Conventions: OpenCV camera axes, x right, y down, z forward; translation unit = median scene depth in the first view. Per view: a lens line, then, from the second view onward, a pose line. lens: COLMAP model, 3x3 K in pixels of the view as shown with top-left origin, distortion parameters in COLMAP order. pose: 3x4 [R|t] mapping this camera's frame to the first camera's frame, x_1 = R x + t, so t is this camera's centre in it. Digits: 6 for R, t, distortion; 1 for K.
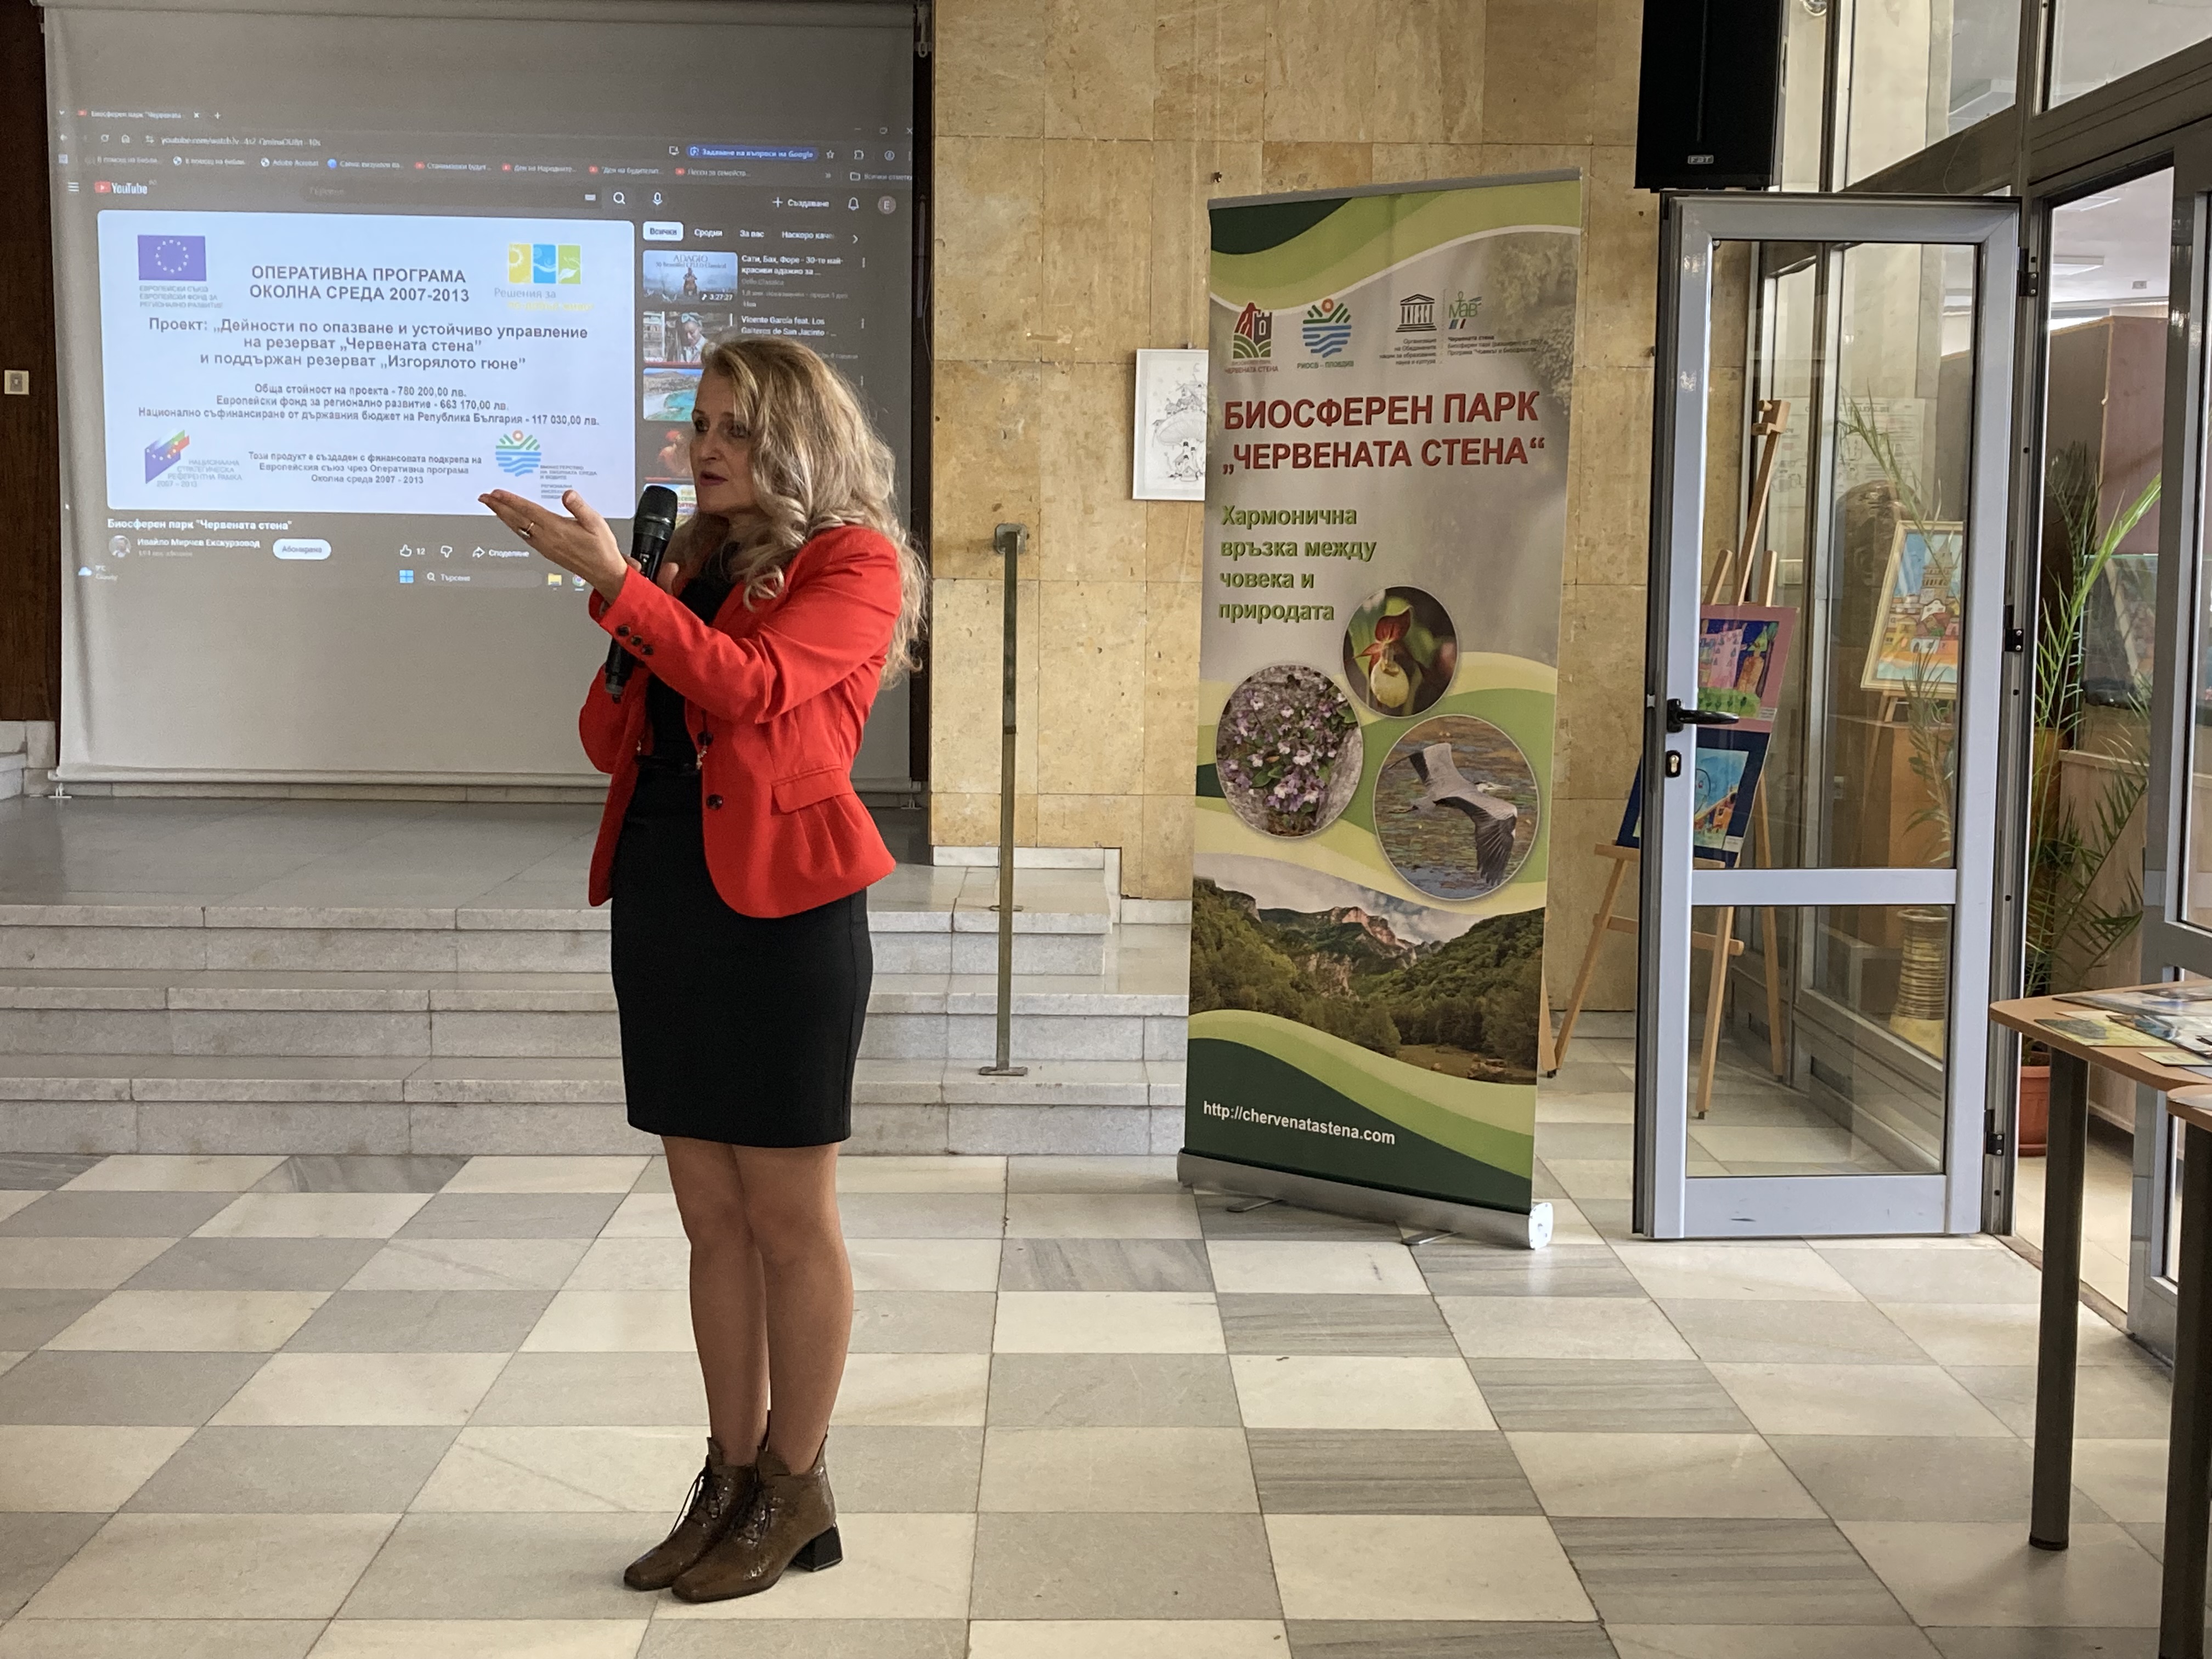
lens RADIAL K [[2787.4, 0, 1129.8], [0, 2787.4, 866.1], [0, 0, 1]] dist [0.086752, 0.000000]
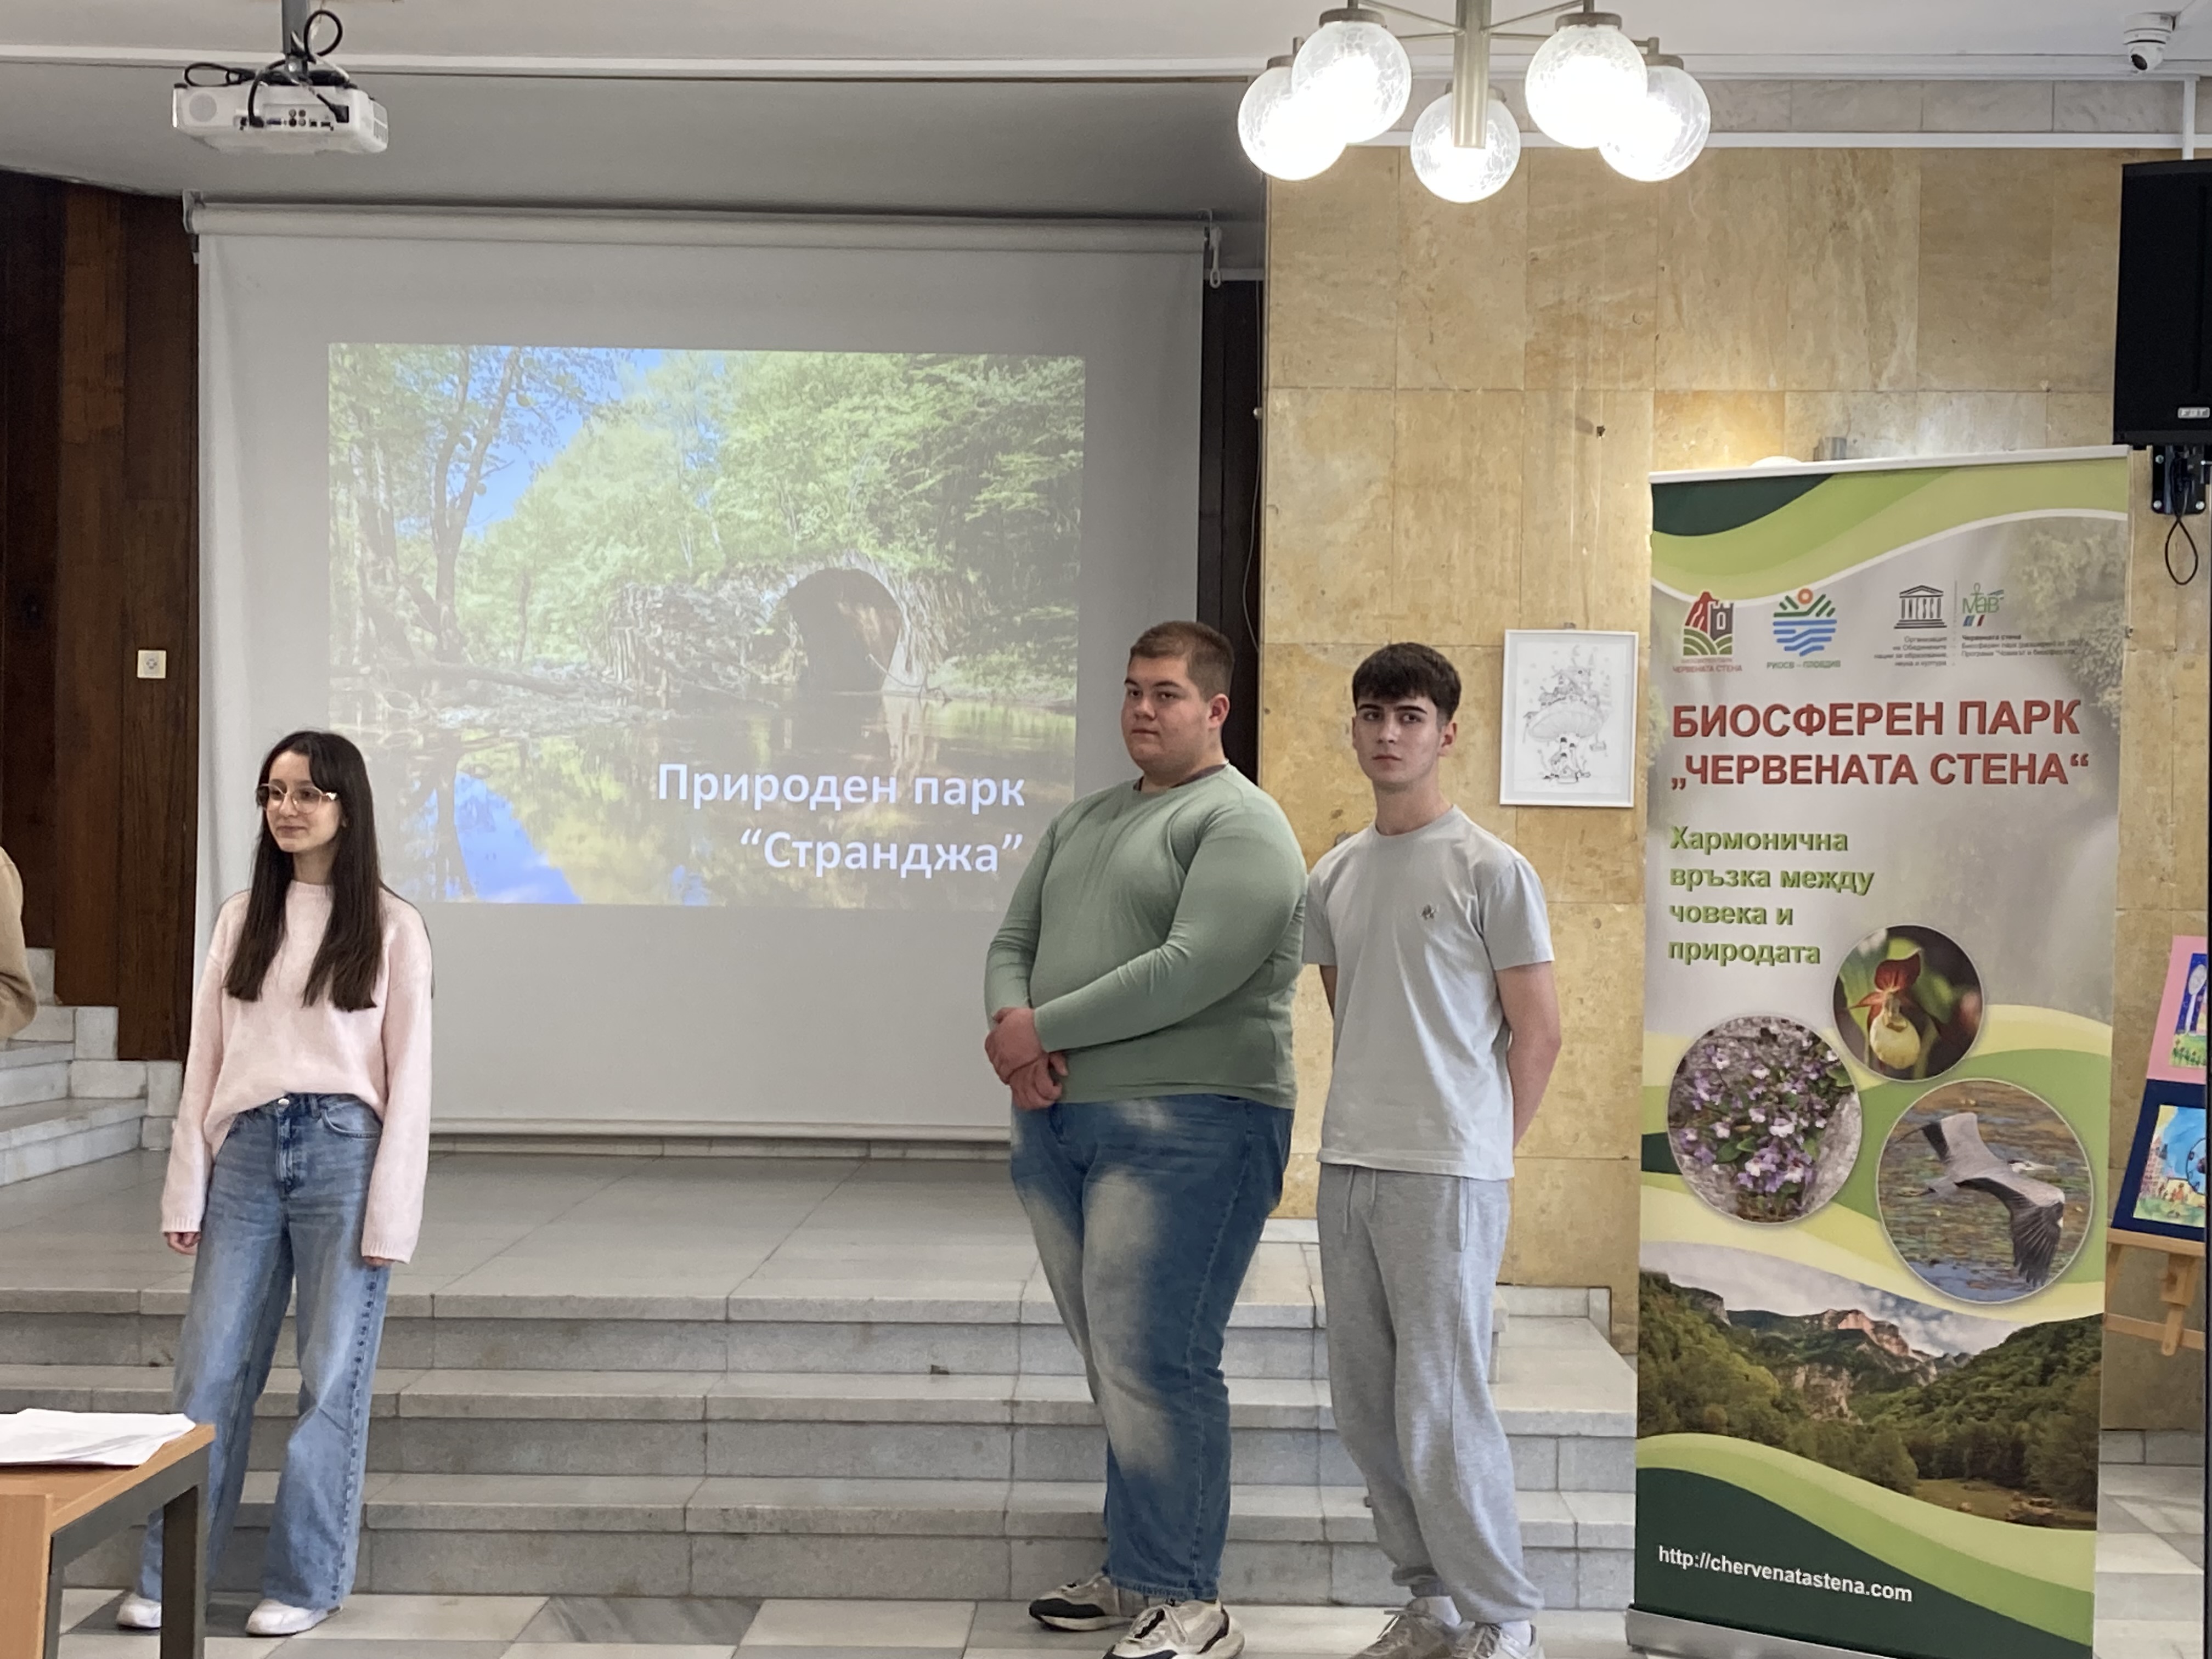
lens RADIAL K [[3468.1, 0, 1104.0], [0, 3468.1, 827.9], [0, 0, 1]] dist [0.090345, 0.000000]
pose [[0.998838, 0.000109, -0.048186, -0.082737], [-0.005401, 0.993948, -0.109720, -0.011383], [0.047882, 0.109853, 0.992794, -0.051008]]
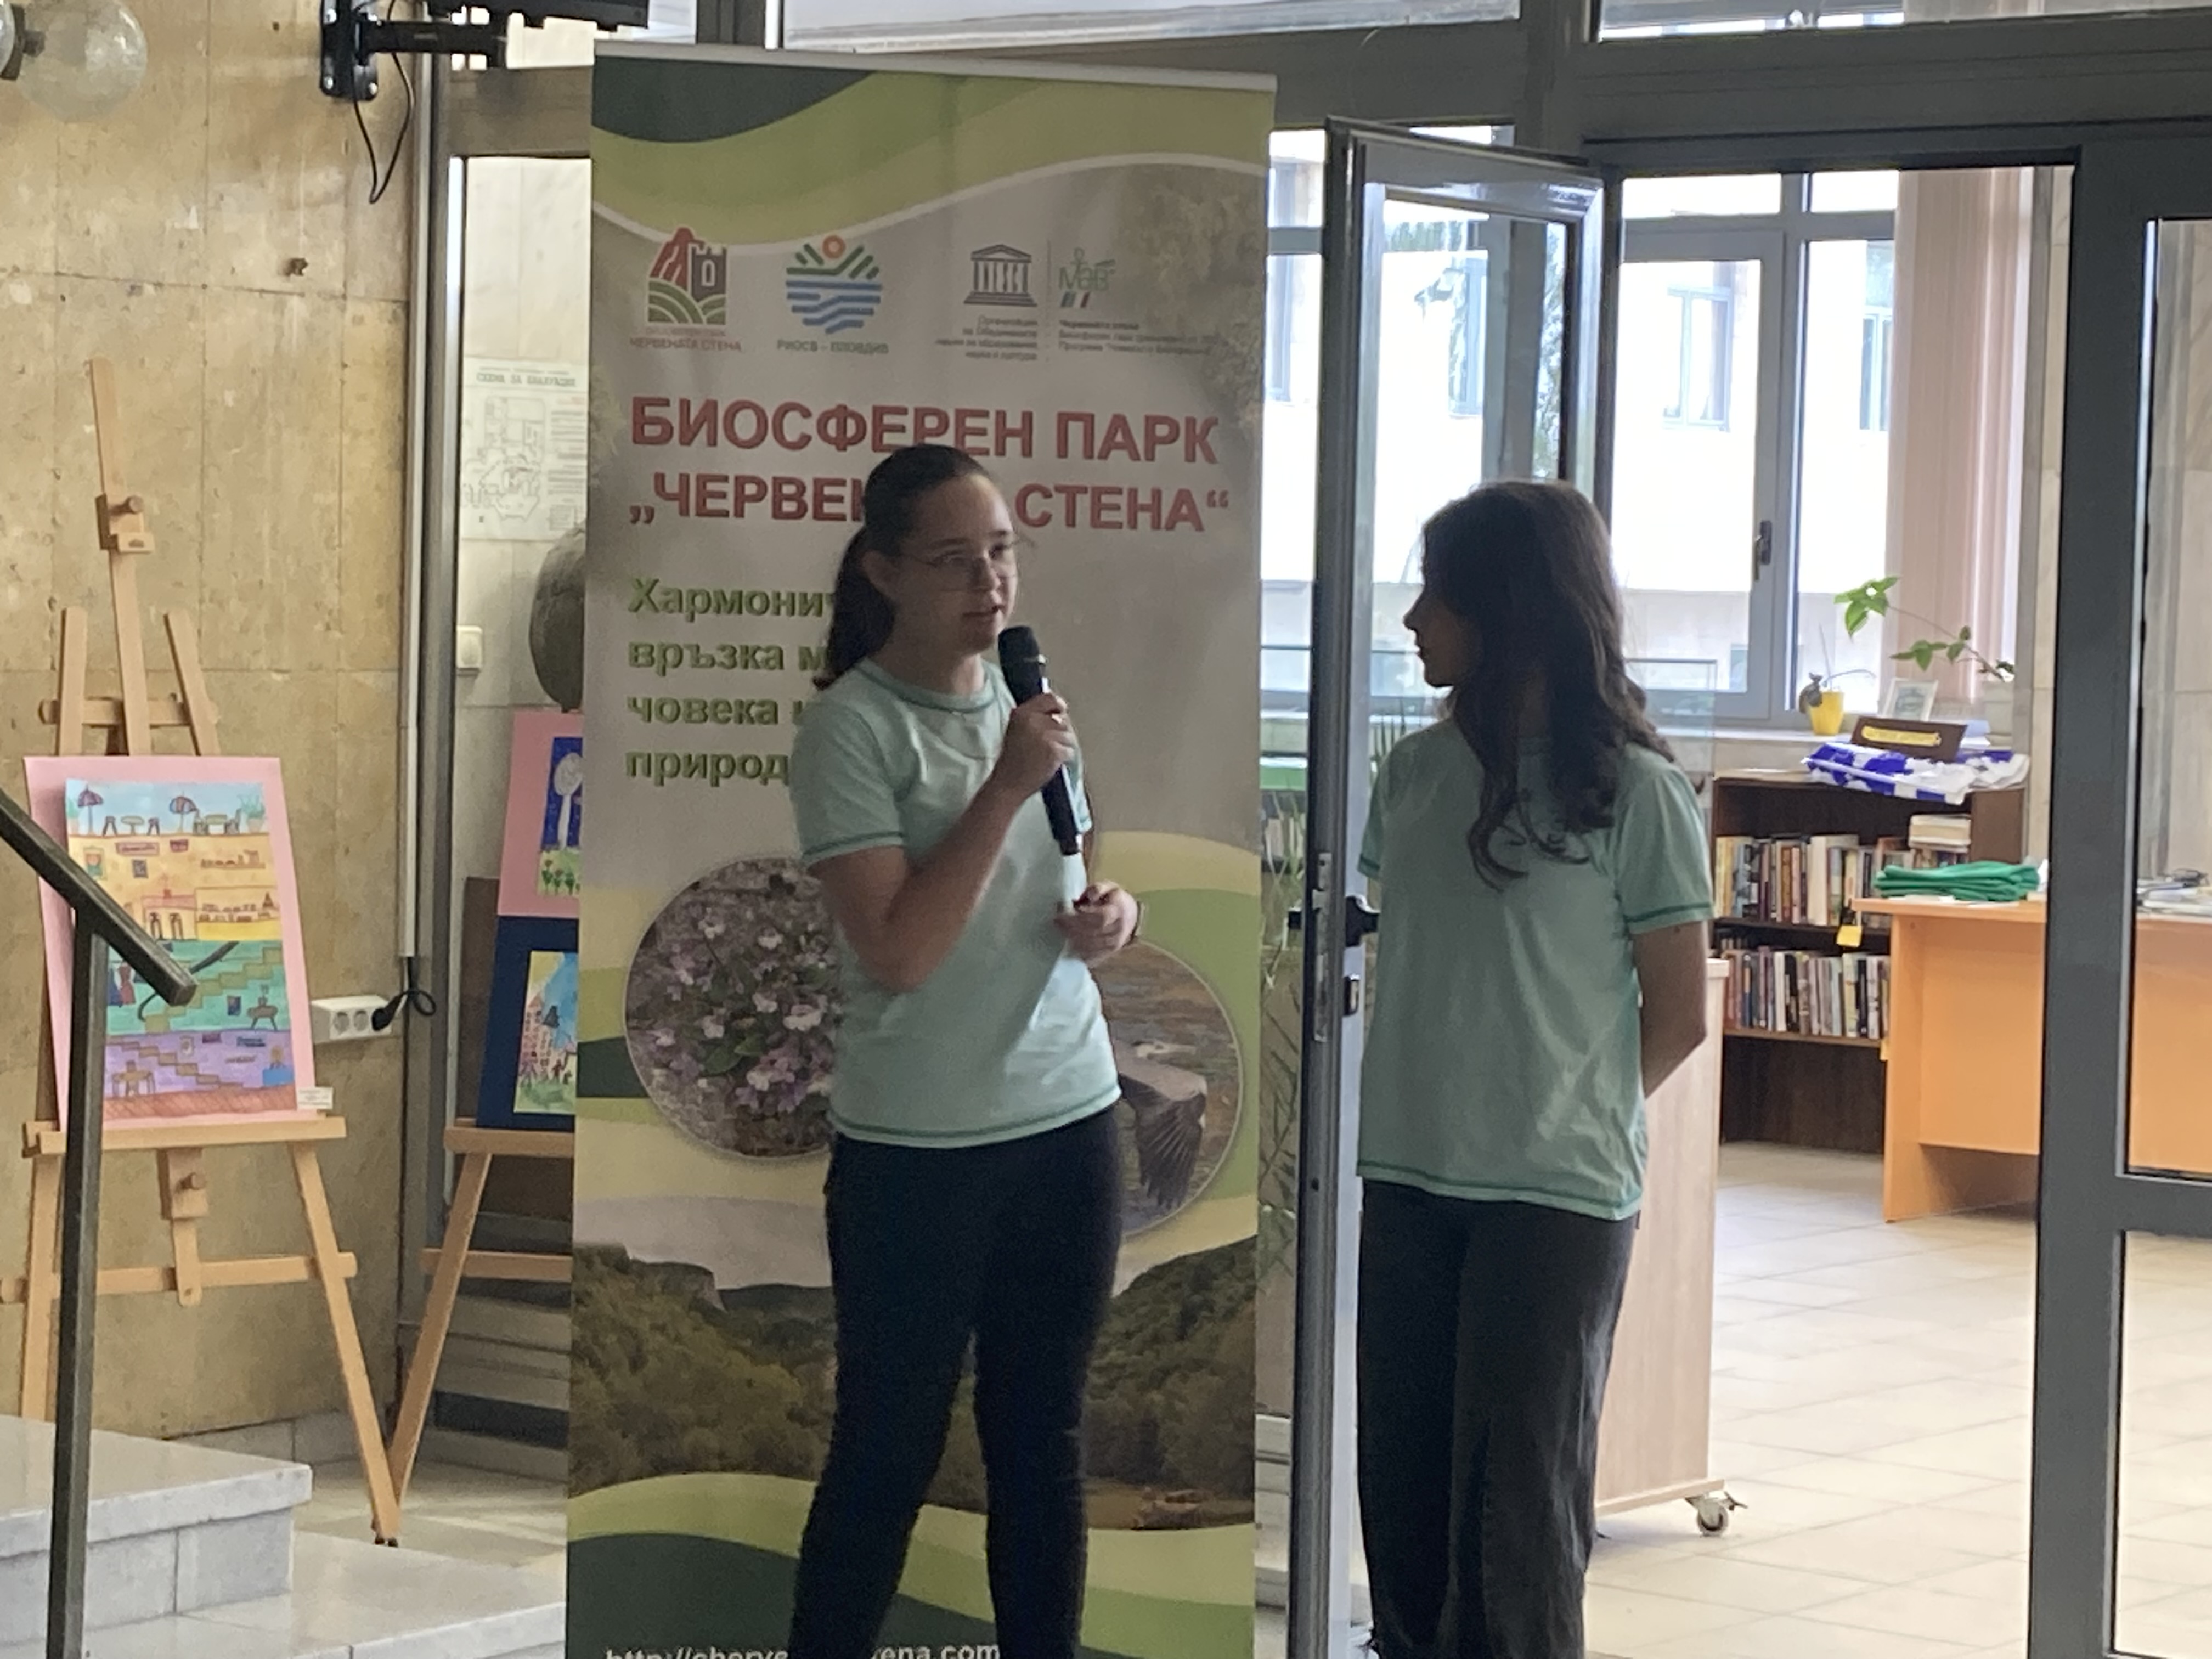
lens RADIAL K [[5395.0, 0, 1097.5], [0, 5395.0, 822.5], [0, 0, 1]] dist [0.184967, 0.000000]
pose [[0.621002, -0.029870, 0.783239, -0.711131], [0.063144, 0.997932, -0.012007, -0.056847], [-0.781261, 0.056913, 0.621604, 0.234203]]
